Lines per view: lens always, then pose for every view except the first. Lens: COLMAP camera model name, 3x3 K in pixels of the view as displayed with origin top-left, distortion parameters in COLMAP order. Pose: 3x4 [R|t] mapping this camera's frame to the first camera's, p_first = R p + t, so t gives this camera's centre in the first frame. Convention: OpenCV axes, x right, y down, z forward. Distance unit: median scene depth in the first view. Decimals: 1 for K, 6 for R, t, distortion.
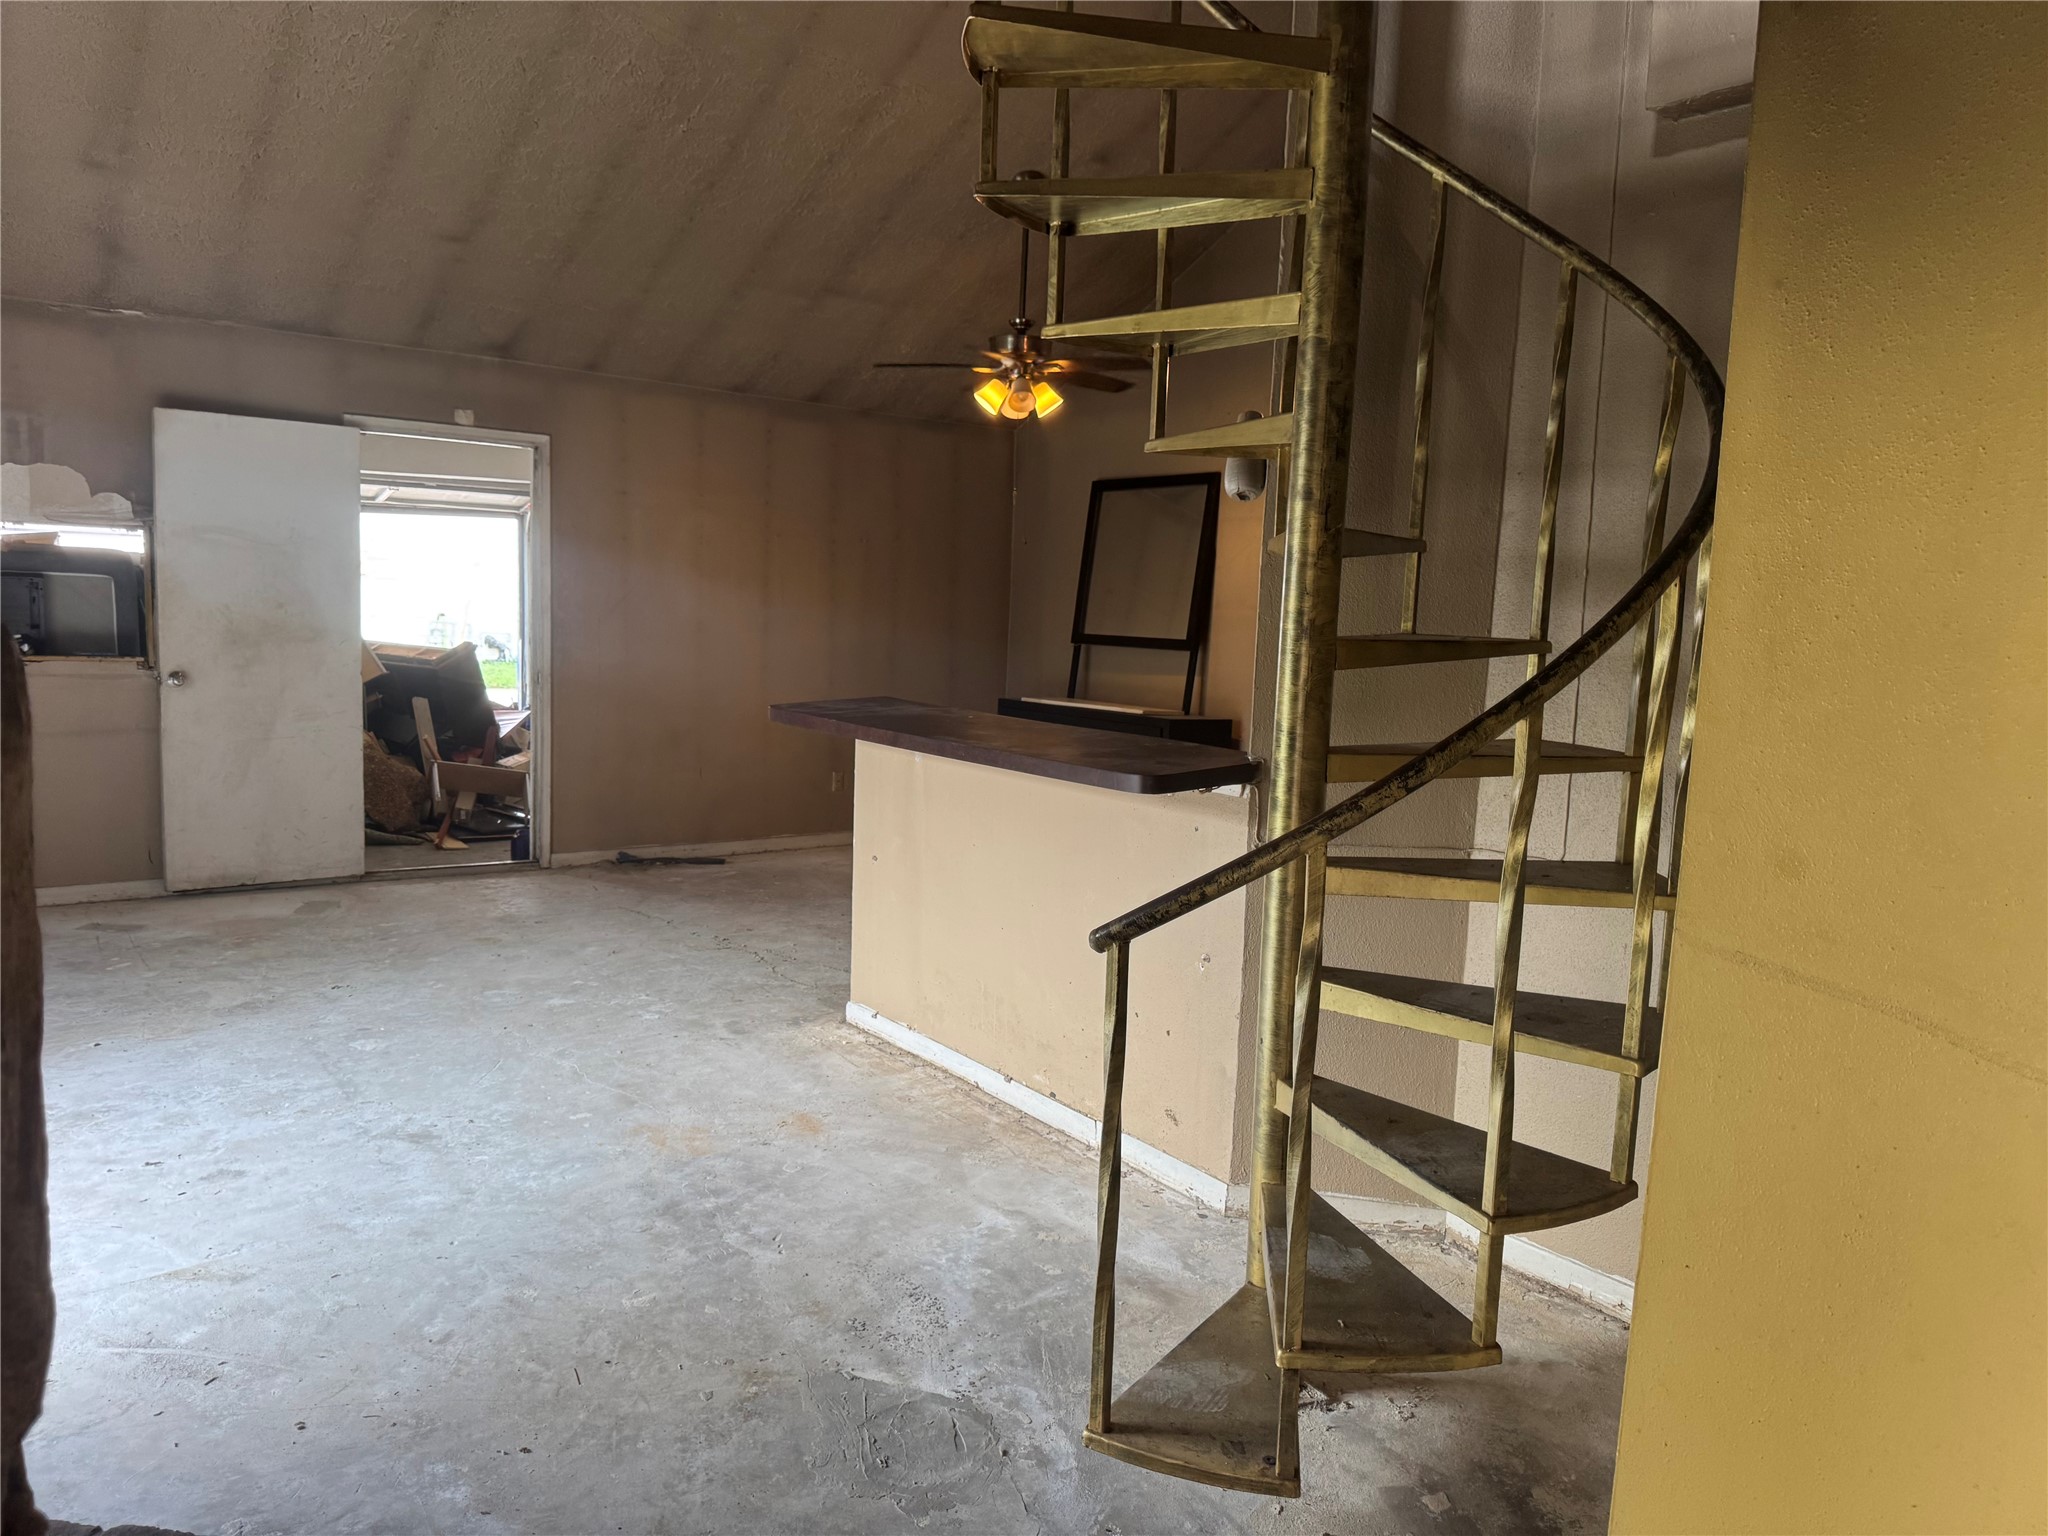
lens RADIAL K [[1423.9, 0, 1024.9], [0, 1423.9, 773.3], [0, 0, 1]] dist [0.073581, -0.111297]
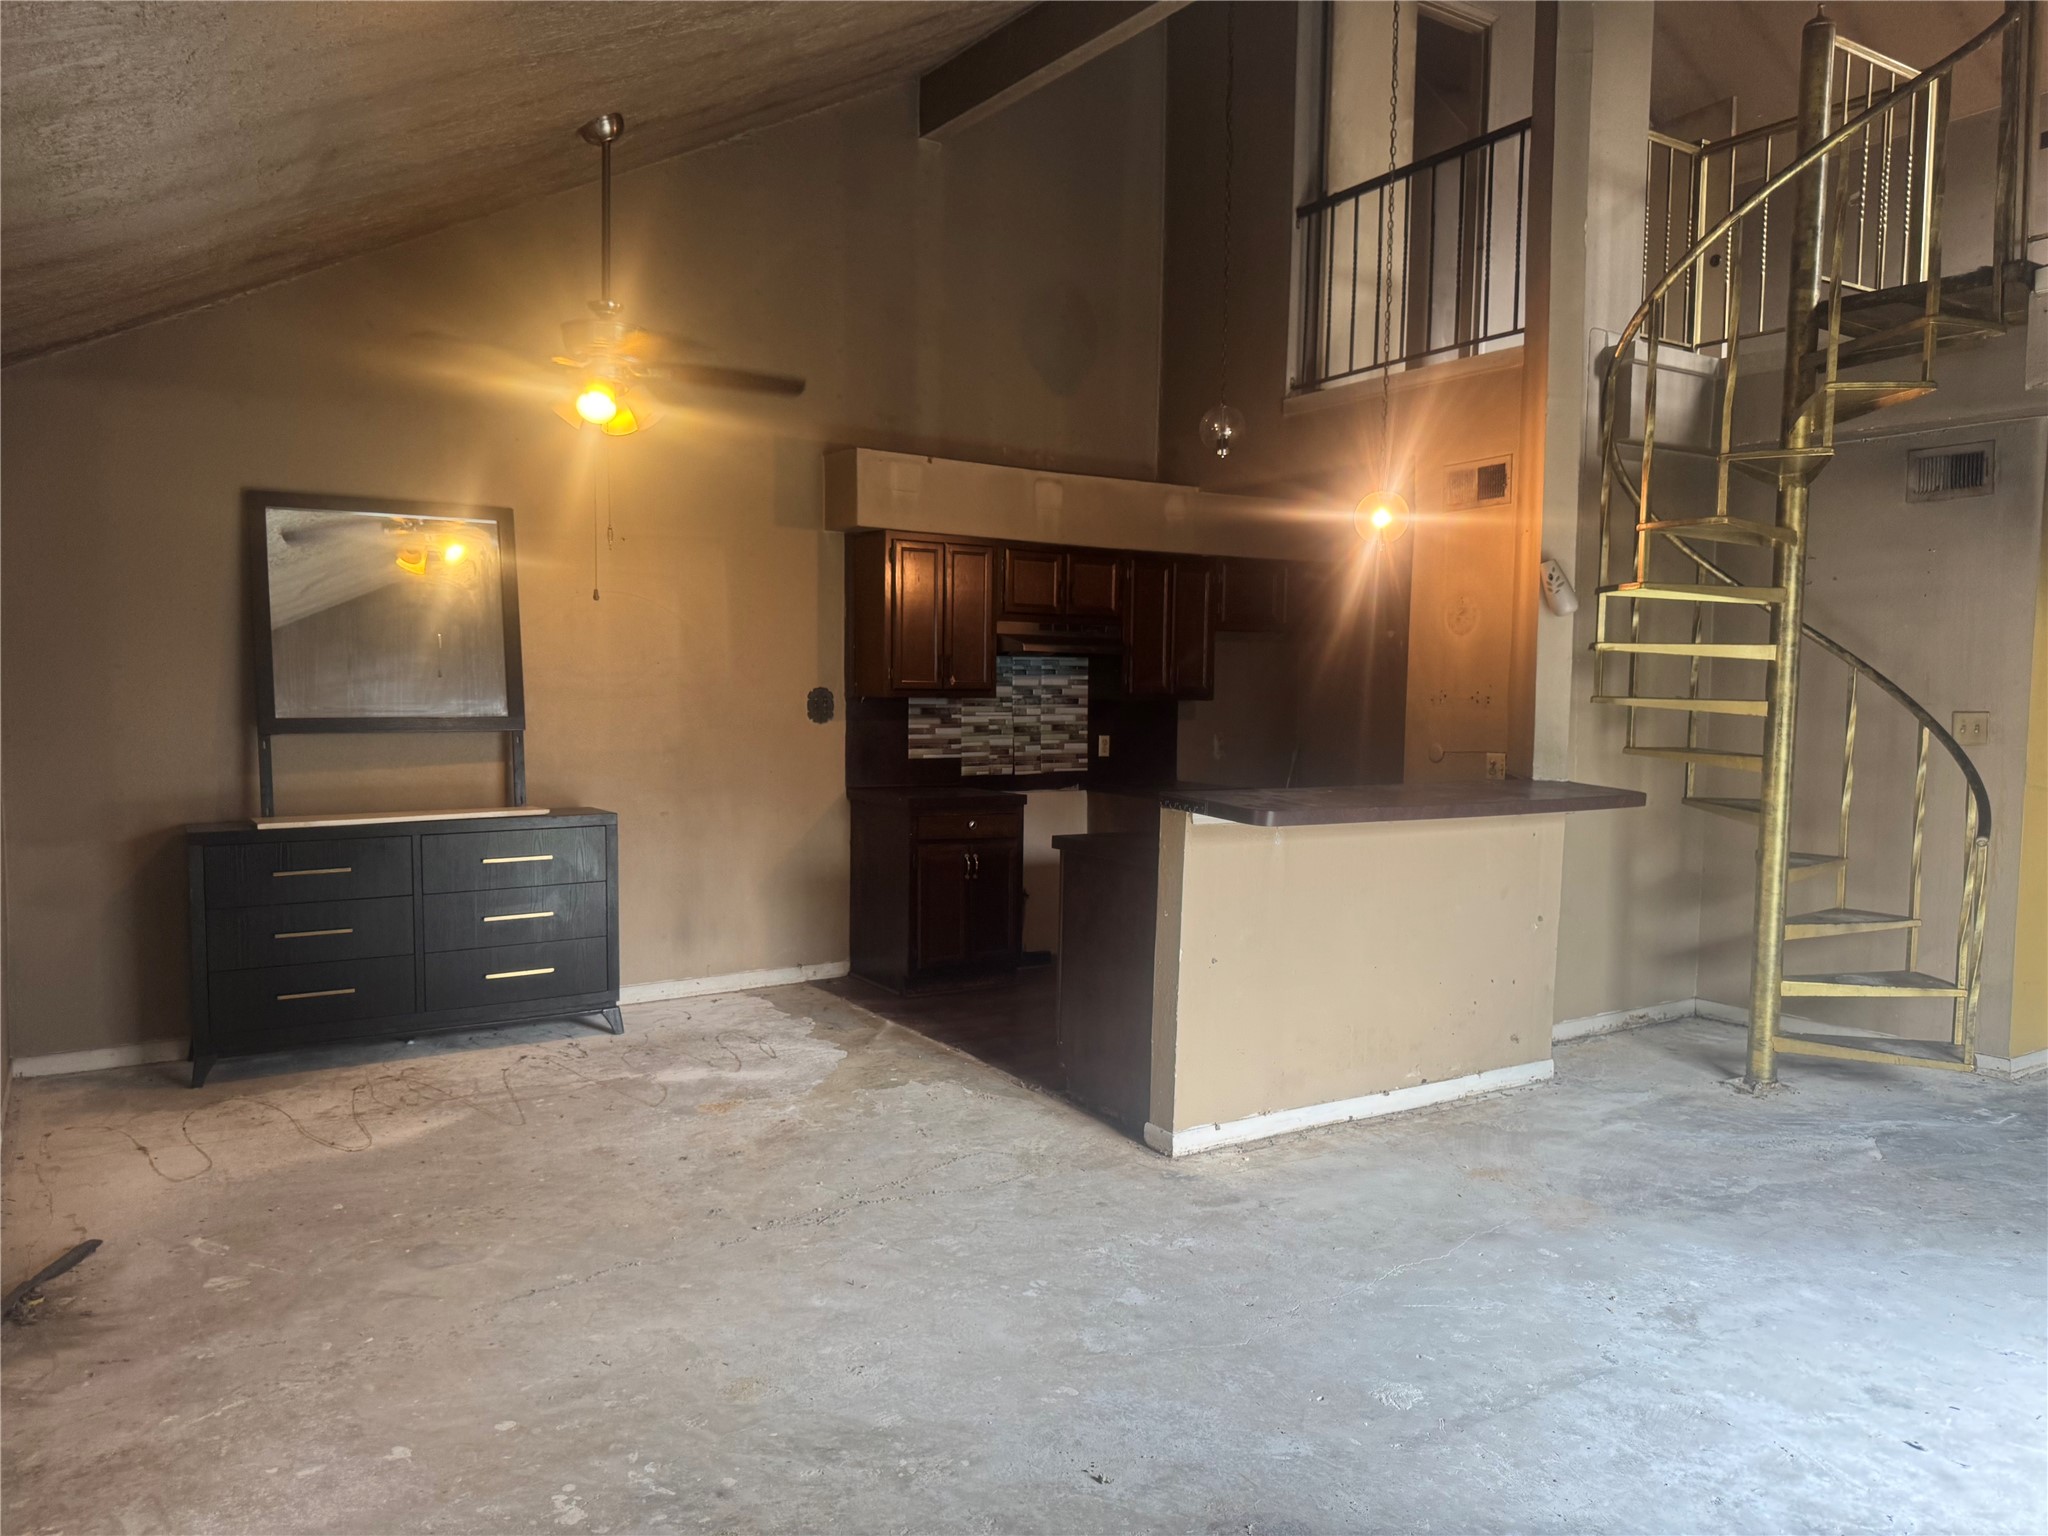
lens RADIAL K [[1423.9, 0, 1024.9], [0, 1423.9, 773.3], [0, 0, 1]] dist [0.073581, -0.111297]
pose [[0.080657, -0.098114, 0.991901, -1.041459], [0.112219, 0.989710, 0.088773, -0.161554], [-0.990405, 0.104150, 0.090837, 1.027999]]
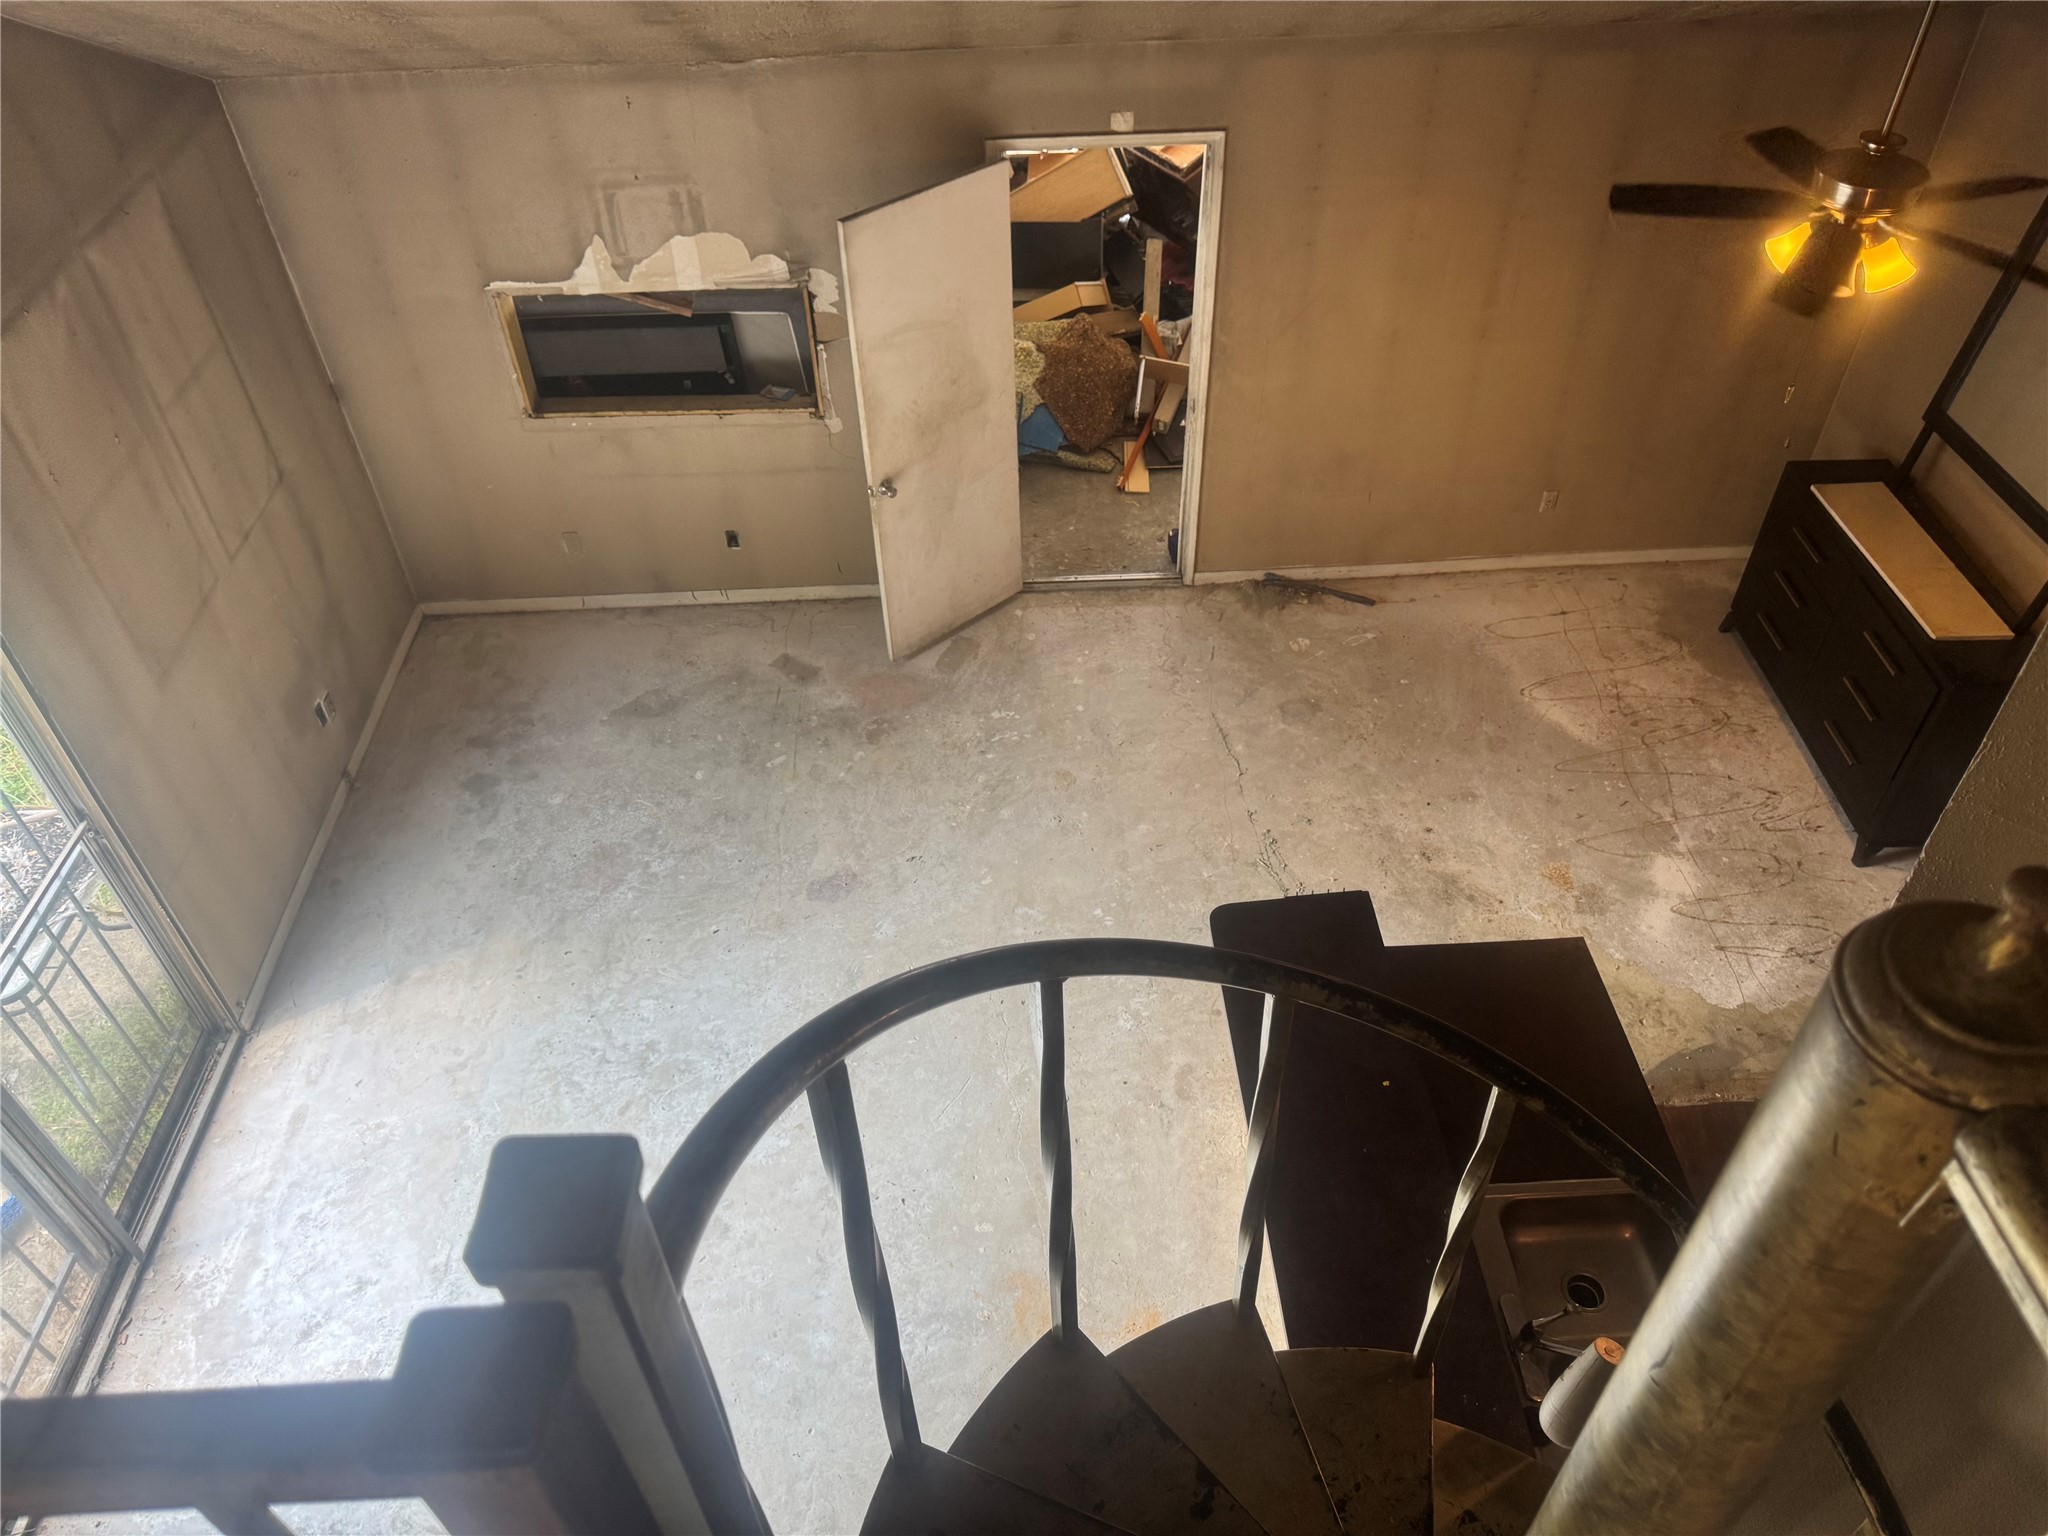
lens RADIAL K [[1423.9, 0, 1024.9], [0, 1423.9, 773.3], [0, 0, 1]] dist [0.073581, -0.111297]
pose [[0.814741, 0.356035, -0.457642, 0.100803], [-0.011898, 0.799376, 0.600714, -0.636807], [0.579703, -0.483981, 0.655521, 0.365986]]
